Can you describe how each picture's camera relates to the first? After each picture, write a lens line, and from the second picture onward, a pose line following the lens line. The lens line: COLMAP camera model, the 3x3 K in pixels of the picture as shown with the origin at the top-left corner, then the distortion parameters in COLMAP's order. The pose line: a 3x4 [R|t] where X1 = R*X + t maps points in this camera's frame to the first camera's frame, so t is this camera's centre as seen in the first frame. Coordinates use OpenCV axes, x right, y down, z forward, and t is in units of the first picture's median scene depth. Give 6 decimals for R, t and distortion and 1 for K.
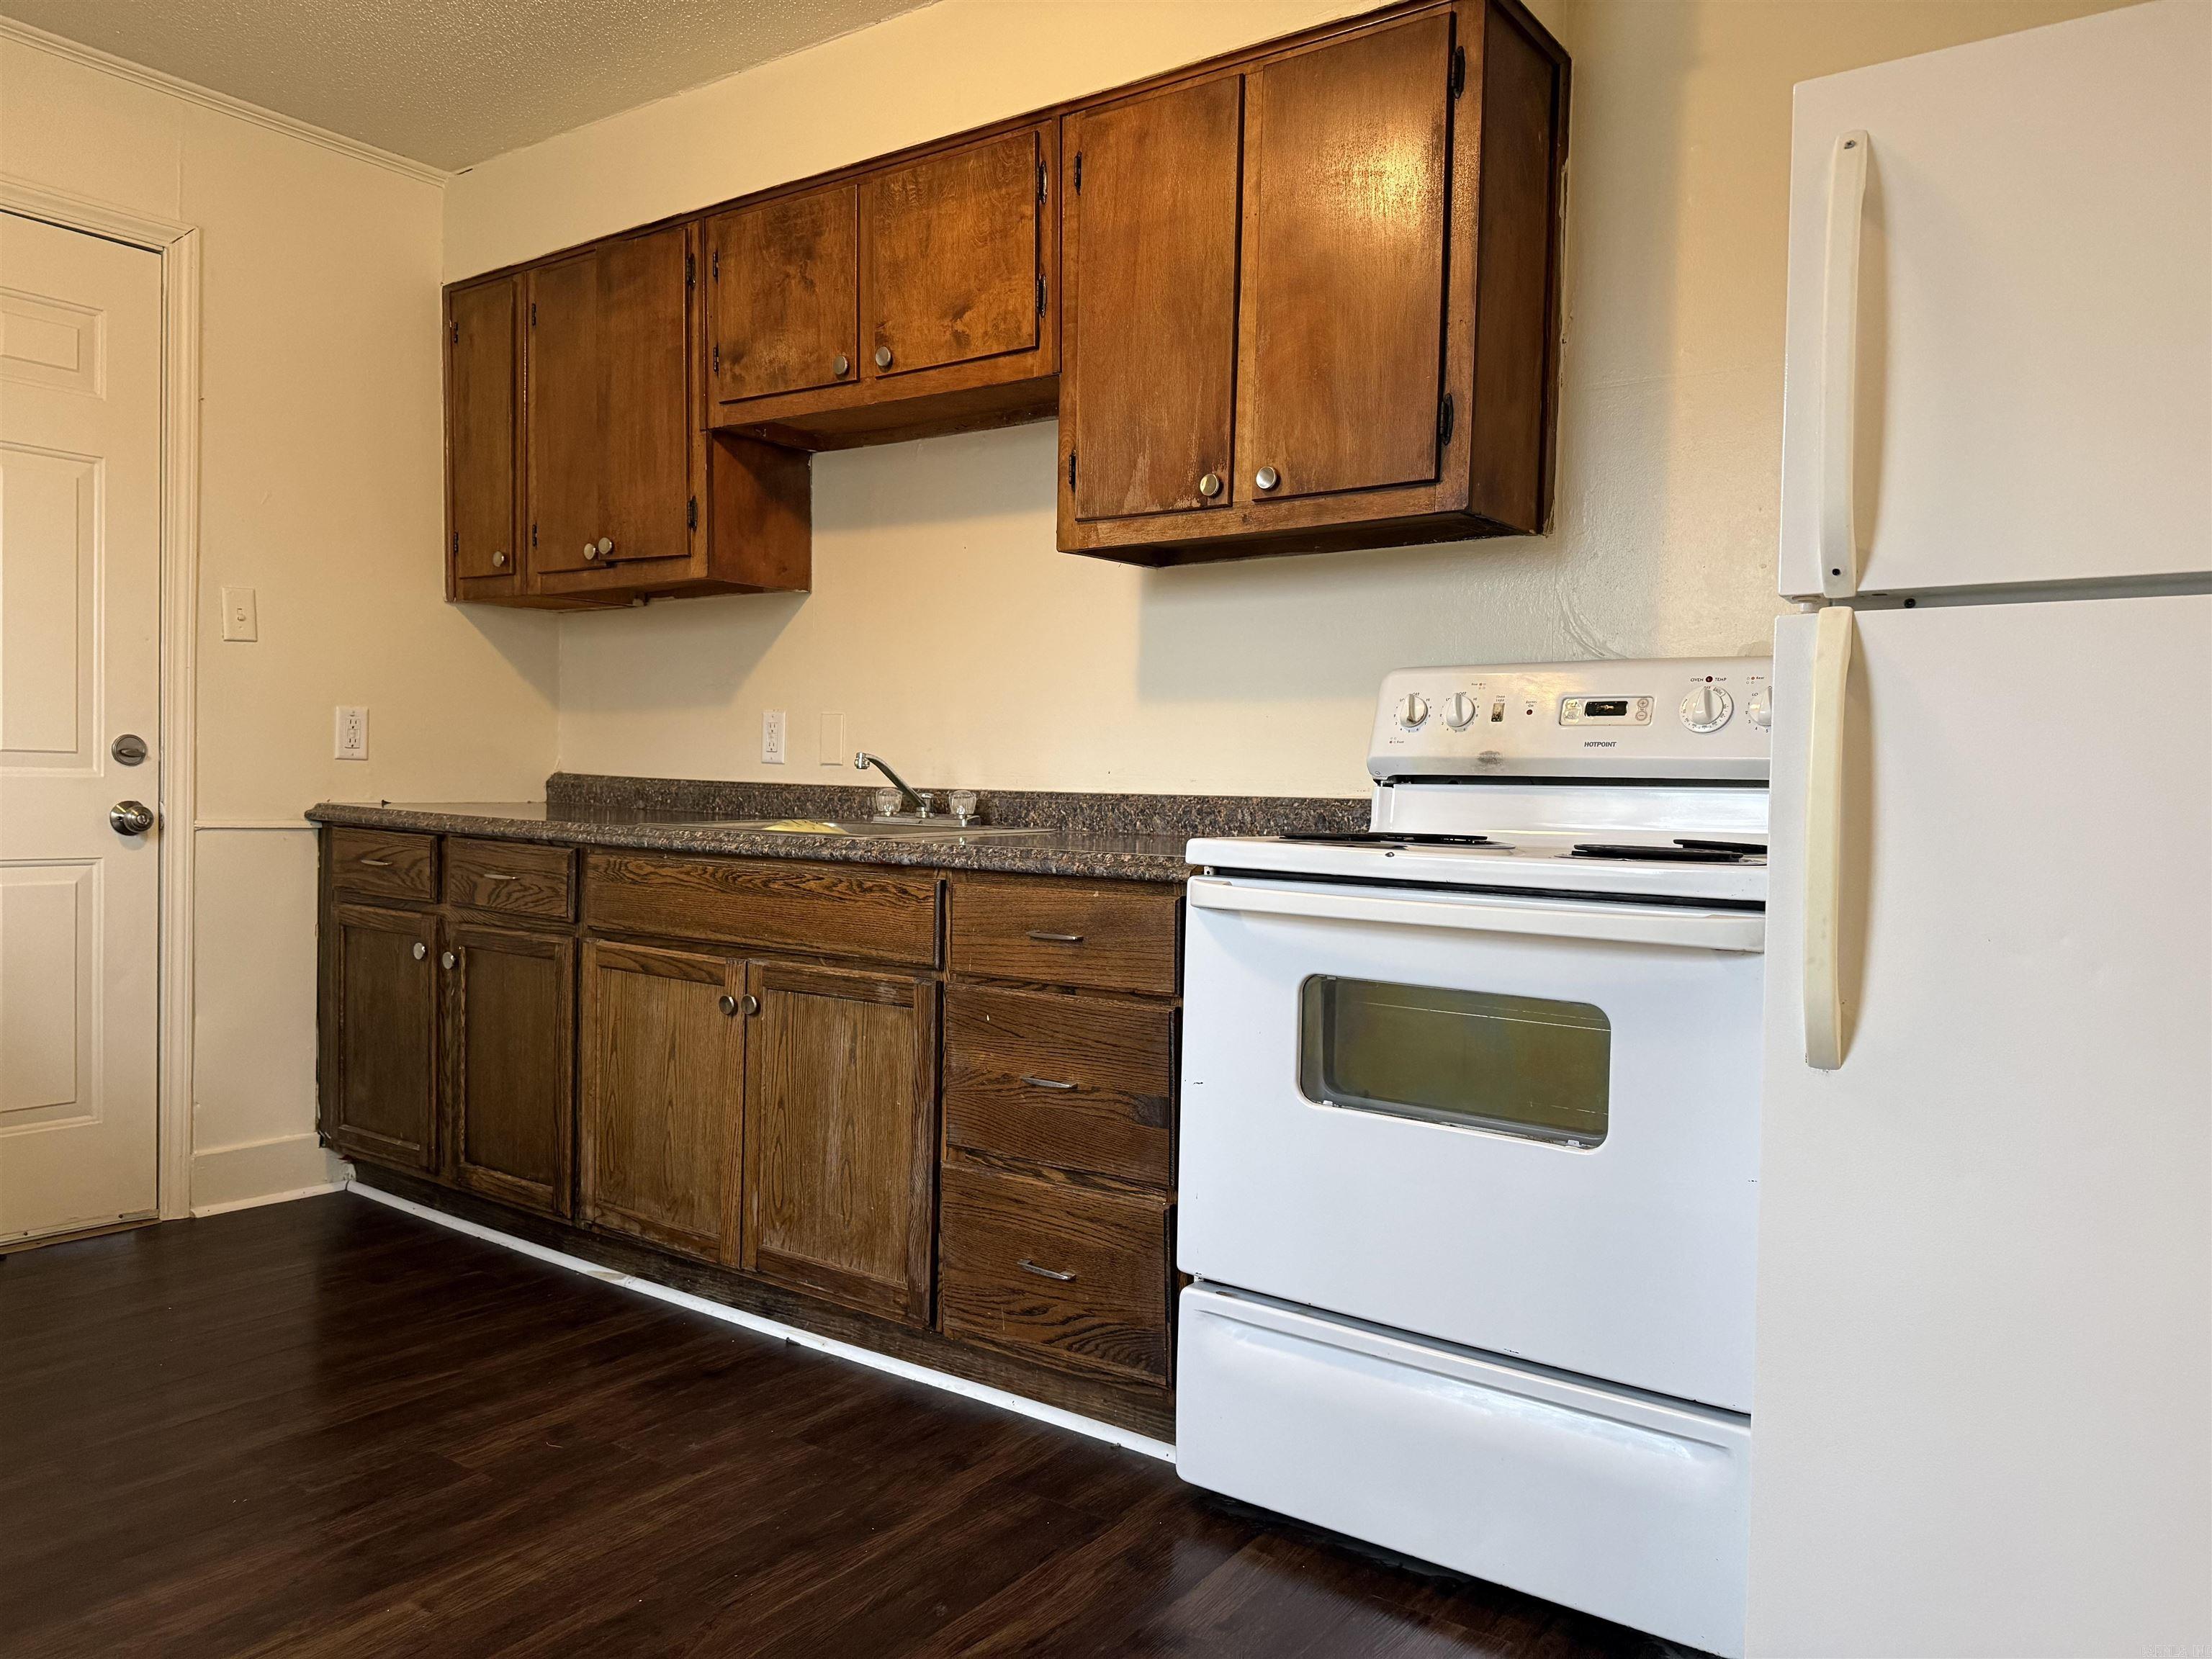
lens RADIAL K [[1557.6, 0, 1106.0], [0, 1557.6, 829.5], [0, 0, 1]] dist [0.135223, -0.199951]
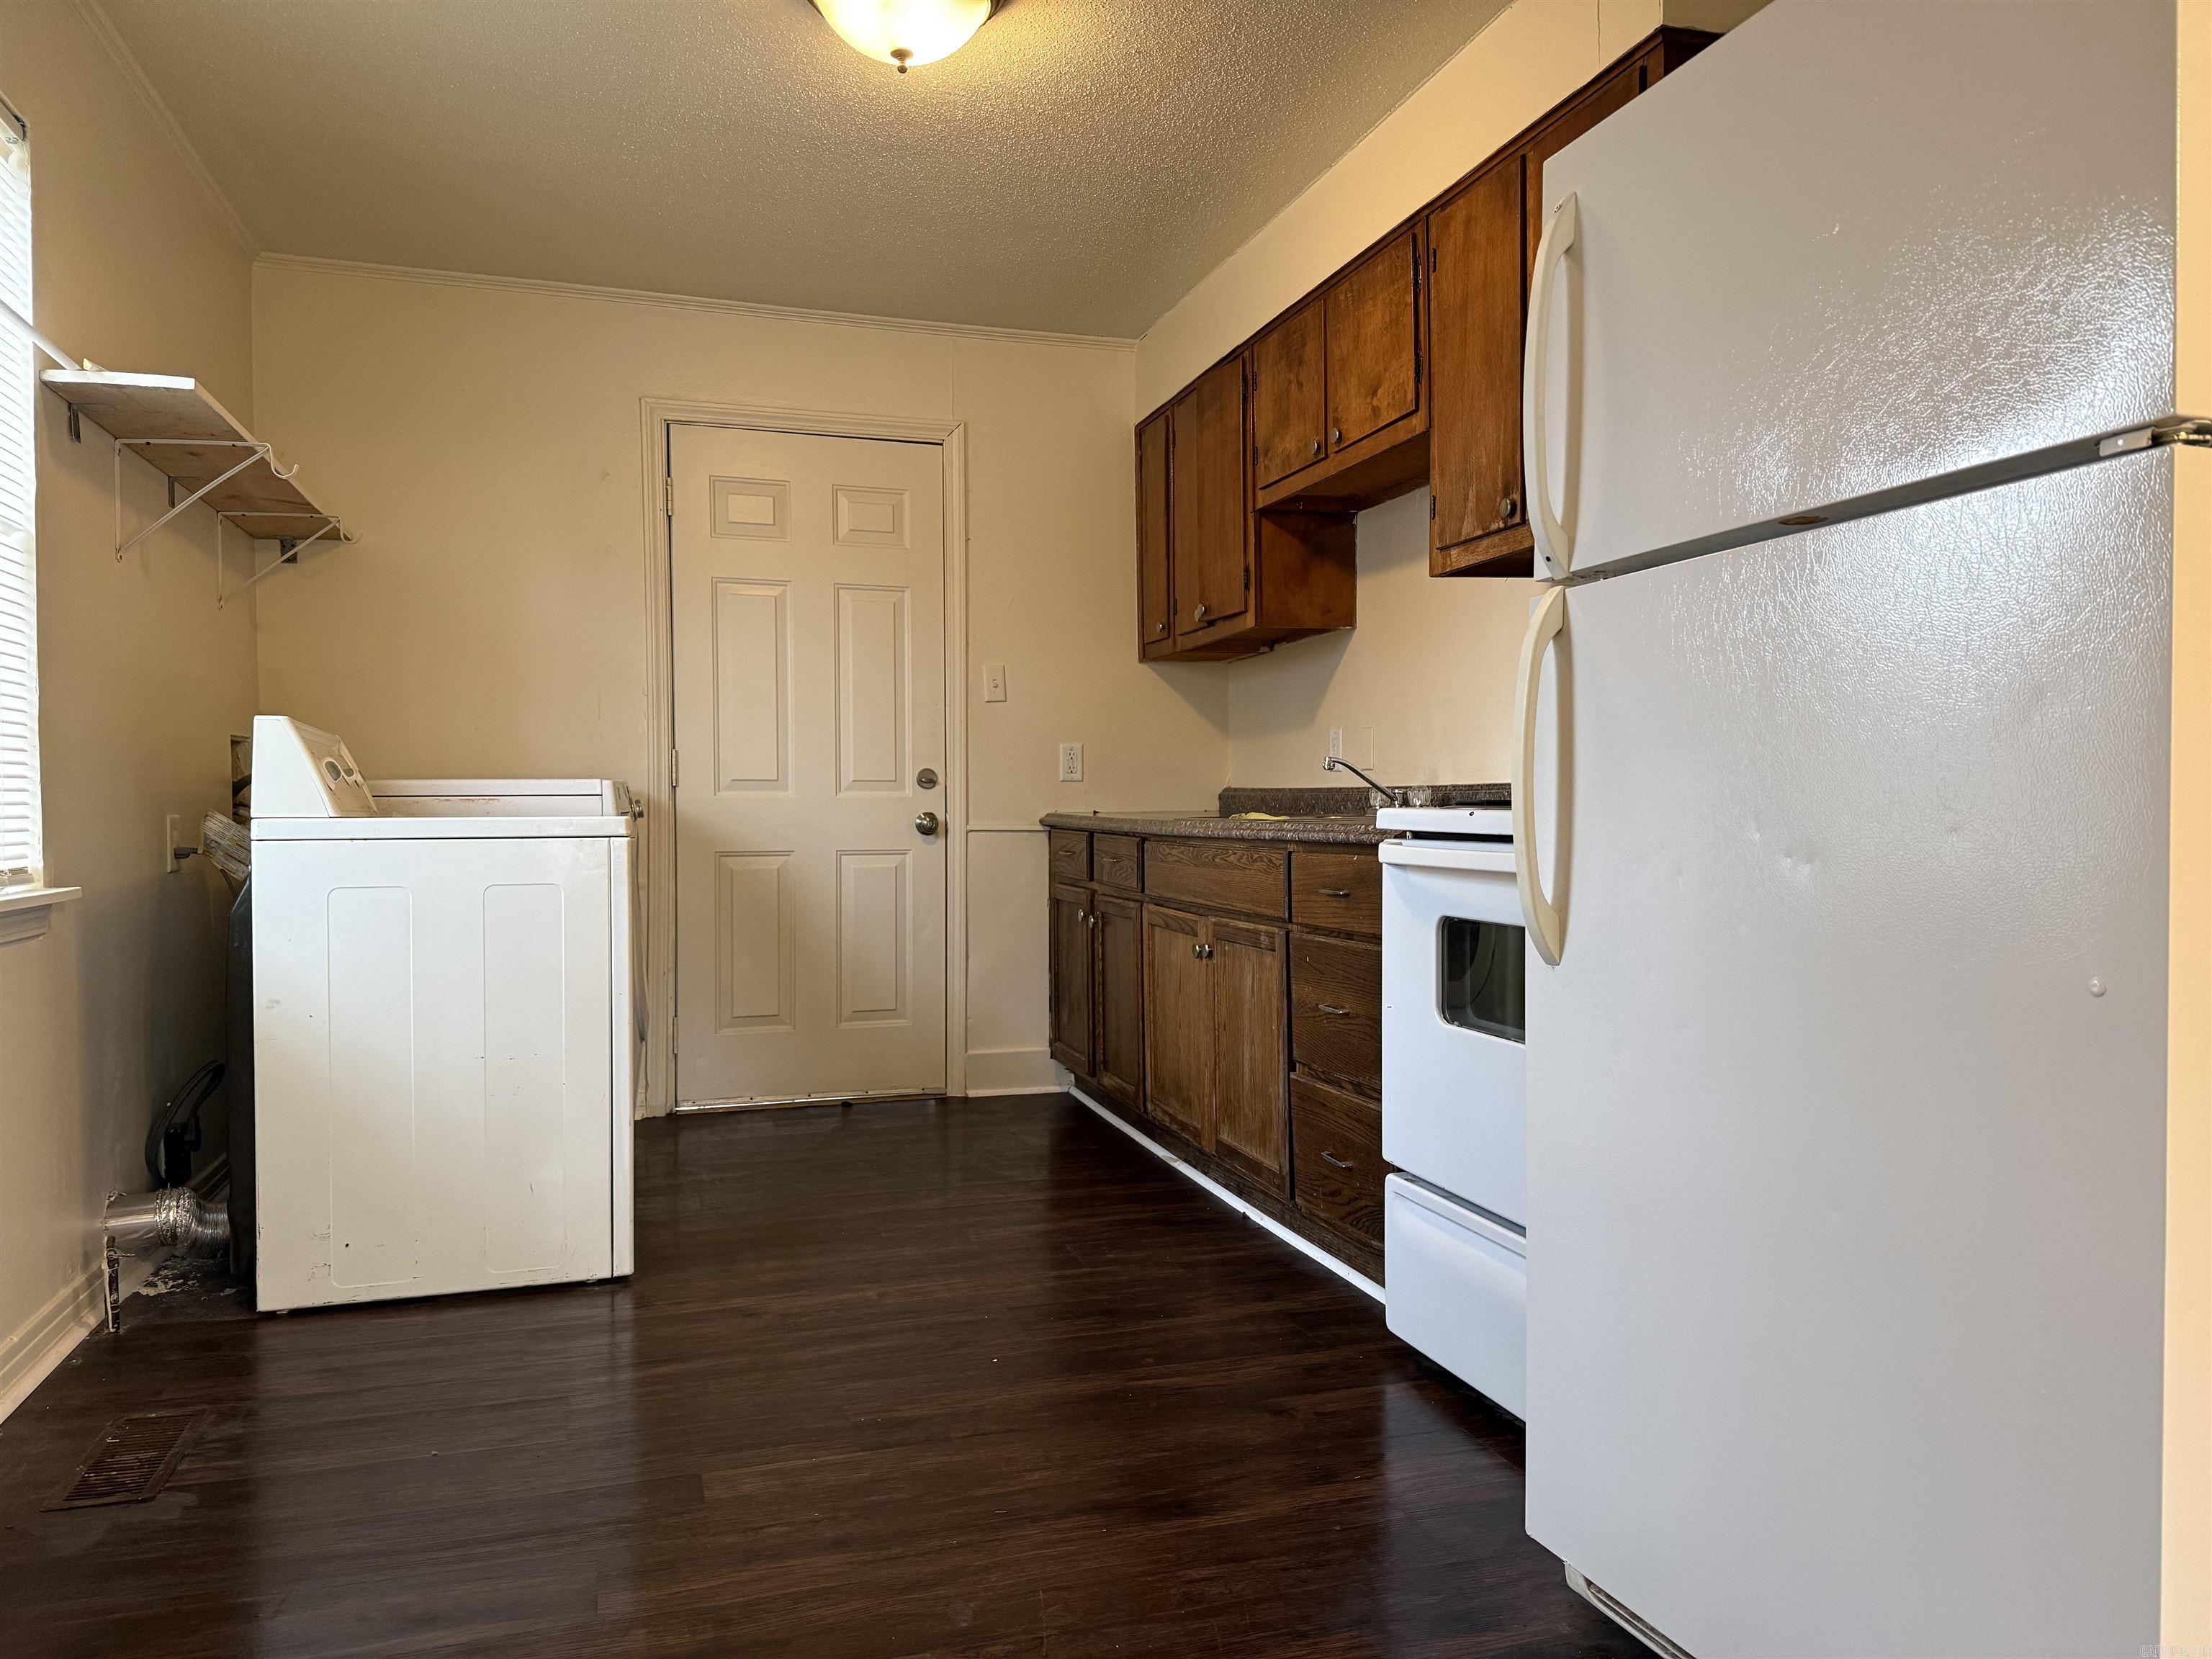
lens RADIAL K [[1557.6, 0, 1106.0], [0, 1557.6, 829.5], [0, 0, 1]] dist [0.135223, -0.199951]
pose [[0.797675, -0.017728, -0.602827, 0.483305], [0.004670, 0.999719, -0.023221, 0.038931], [0.603070, 0.015707, 0.797534, -0.091396]]
